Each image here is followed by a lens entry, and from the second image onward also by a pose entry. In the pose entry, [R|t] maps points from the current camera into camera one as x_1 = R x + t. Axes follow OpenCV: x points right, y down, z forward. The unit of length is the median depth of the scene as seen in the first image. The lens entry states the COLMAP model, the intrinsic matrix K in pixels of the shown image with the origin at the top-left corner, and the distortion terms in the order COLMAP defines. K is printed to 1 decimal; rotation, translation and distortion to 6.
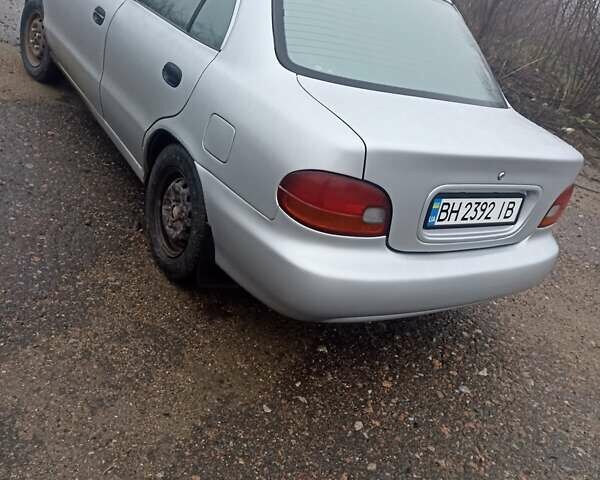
lens RADIAL K [[584.1, 0, 300.0], [0, 584.1, 240.0], [0, 0, 1]] dist [0.017787, 0.015129]
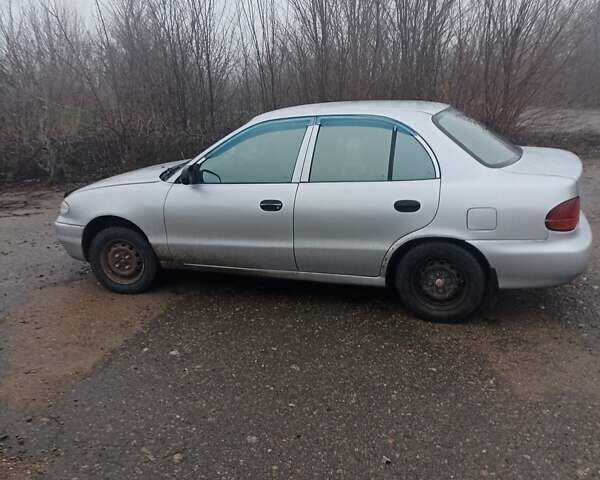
lens RADIAL K [[584.1, 0, 300.0], [0, 584.1, 240.0], [0, 0, 1]] dist [0.017787, 0.015129]
pose [[0.755431, -0.465810, 0.460809, -1.193021], [0.519557, 0.854353, 0.011885, -0.367028], [-0.399230, 0.230438, 0.887420, -0.269450]]
